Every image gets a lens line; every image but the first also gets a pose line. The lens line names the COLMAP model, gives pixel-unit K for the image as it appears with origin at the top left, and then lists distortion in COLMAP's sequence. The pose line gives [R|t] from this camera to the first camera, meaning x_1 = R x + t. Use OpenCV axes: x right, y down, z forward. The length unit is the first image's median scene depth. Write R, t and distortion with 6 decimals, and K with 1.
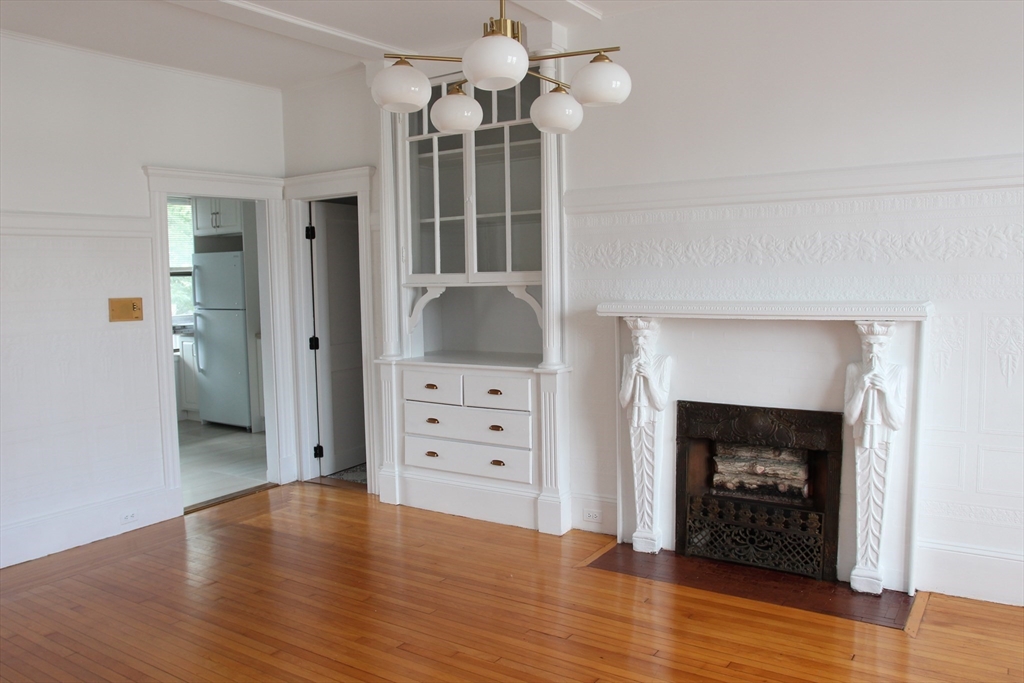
lens RADIAL K [[795.0, 0, 512.0], [0, 795.0, 341.5], [0, 0, 1]] dist [-0.087025, 0.052561]
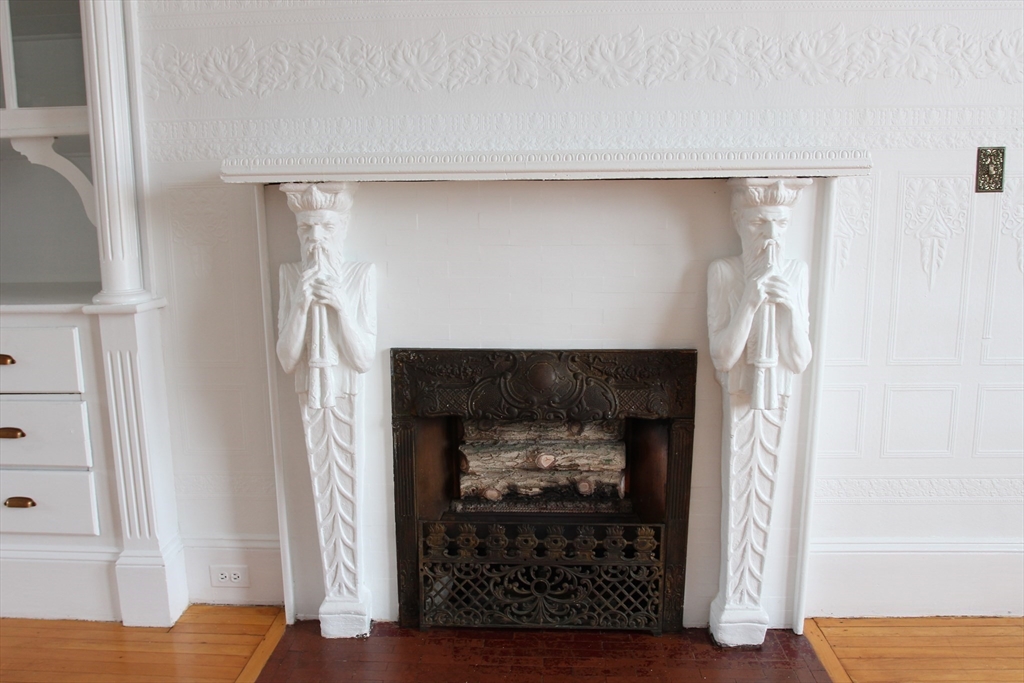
lens RADIAL K [[795.0, 0, 512.0], [0, 795.0, 341.5], [0, 0, 1]] dist [-0.087025, 0.052561]
pose [[0.866331, -0.075101, 0.493792, 0.020728], [0.036791, 0.995541, 0.086863, 0.027460], [-0.498113, -0.057085, 0.865231, 0.516463]]
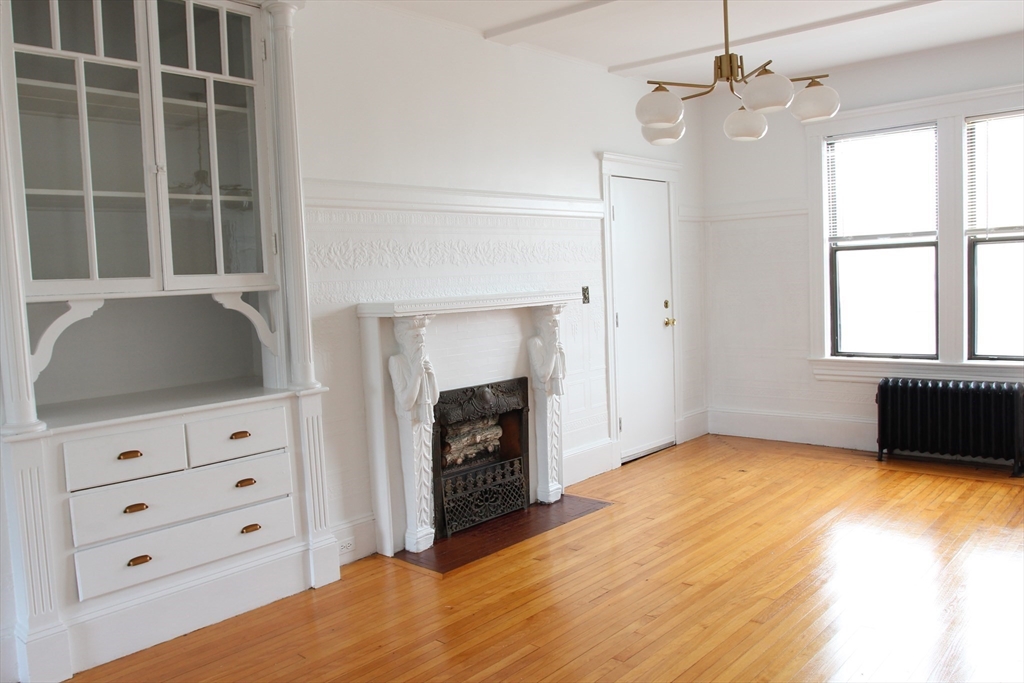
lens RADIAL K [[795.0, 0, 512.0], [0, 795.0, 341.5], [0, 0, 1]] dist [-0.087025, 0.052561]
pose [[0.147098, -0.066441, 0.986888, -0.823051], [0.119757, 0.991598, 0.048908, -0.033206], [-0.981845, 0.110992, 0.153819, 0.734714]]
